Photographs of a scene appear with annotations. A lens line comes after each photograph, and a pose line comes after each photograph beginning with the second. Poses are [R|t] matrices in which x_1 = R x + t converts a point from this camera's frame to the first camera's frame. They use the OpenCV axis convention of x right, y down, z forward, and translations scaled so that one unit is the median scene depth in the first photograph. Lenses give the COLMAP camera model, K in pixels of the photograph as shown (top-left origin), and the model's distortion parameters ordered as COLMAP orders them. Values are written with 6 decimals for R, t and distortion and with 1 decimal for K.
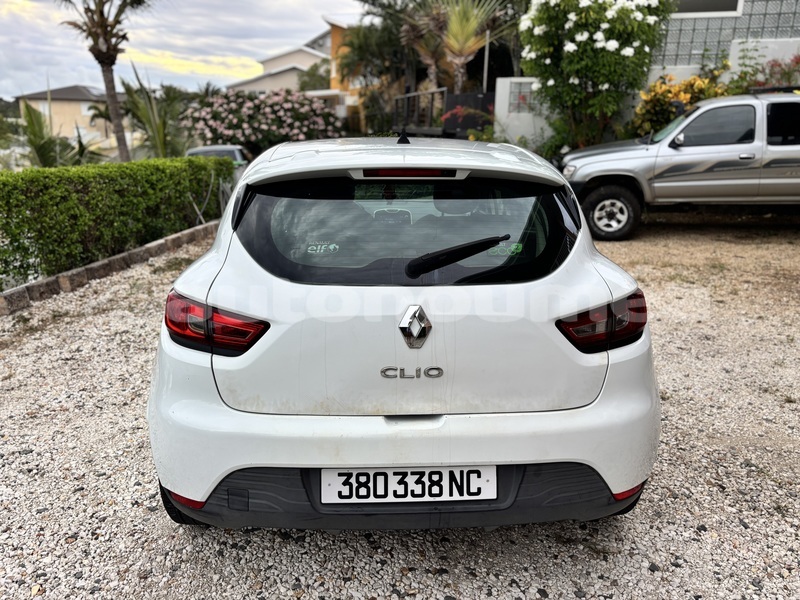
lens RADIAL K [[595.1, 0, 384.5], [0, 595.1, 307.1], [0, 0, 1]] dist [0.003916, -0.025991]
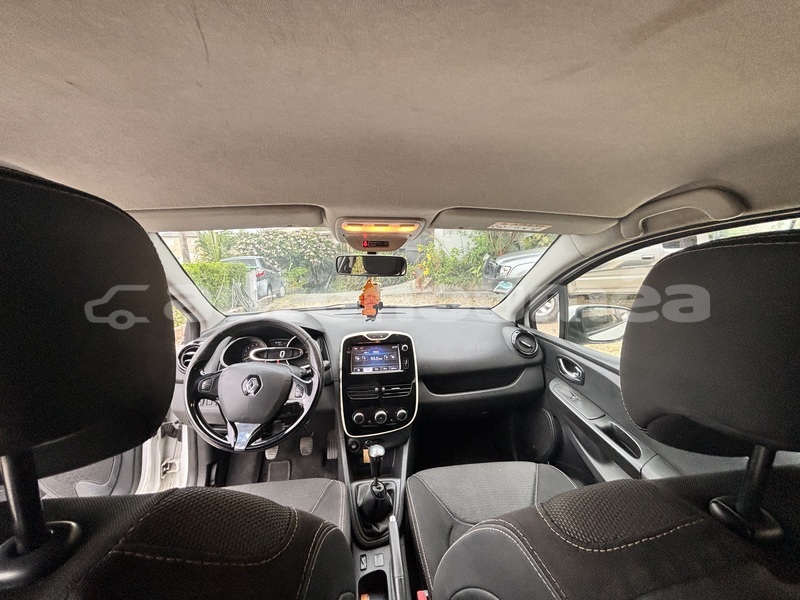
lens RADIAL K [[315.2, 0, 394.2], [0, 315.2, 286.4], [0, 0, 1]] dist [0.000552, 0.000003]
pose [[0.994553, -0.015533, 0.103072, 0.000811], [0.034013, 0.983070, -0.180043, -0.033071], [-0.098531, 0.182568, 0.978244, 0.152568]]
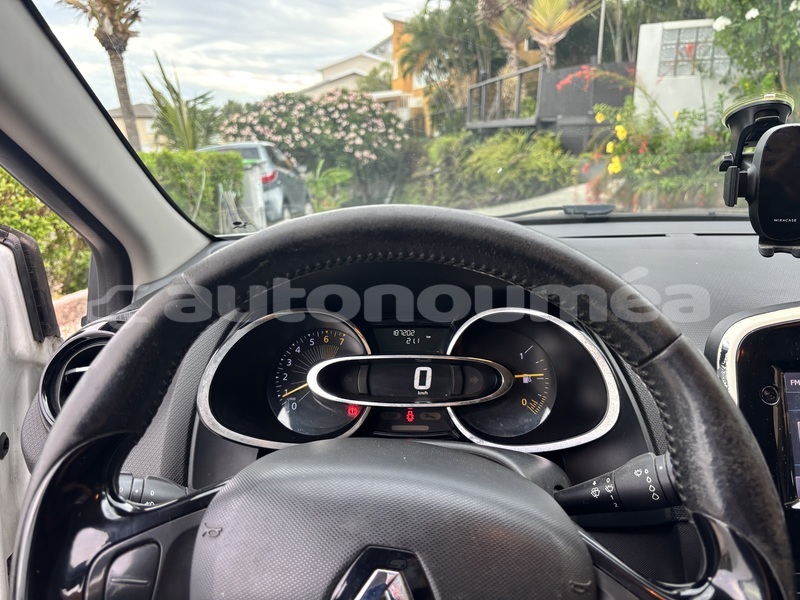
lens RADIAL K [[595.1, 0, 391.7], [0, 595.1, 305.4], [0, 0, 1]] dist [0.003916, -0.025991]
pose [[0.995615, -0.004254, -0.093450, -0.014454], [0.002251, 0.999766, -0.021528, -0.035050], [0.093519, 0.021223, 0.995391, 0.189902]]
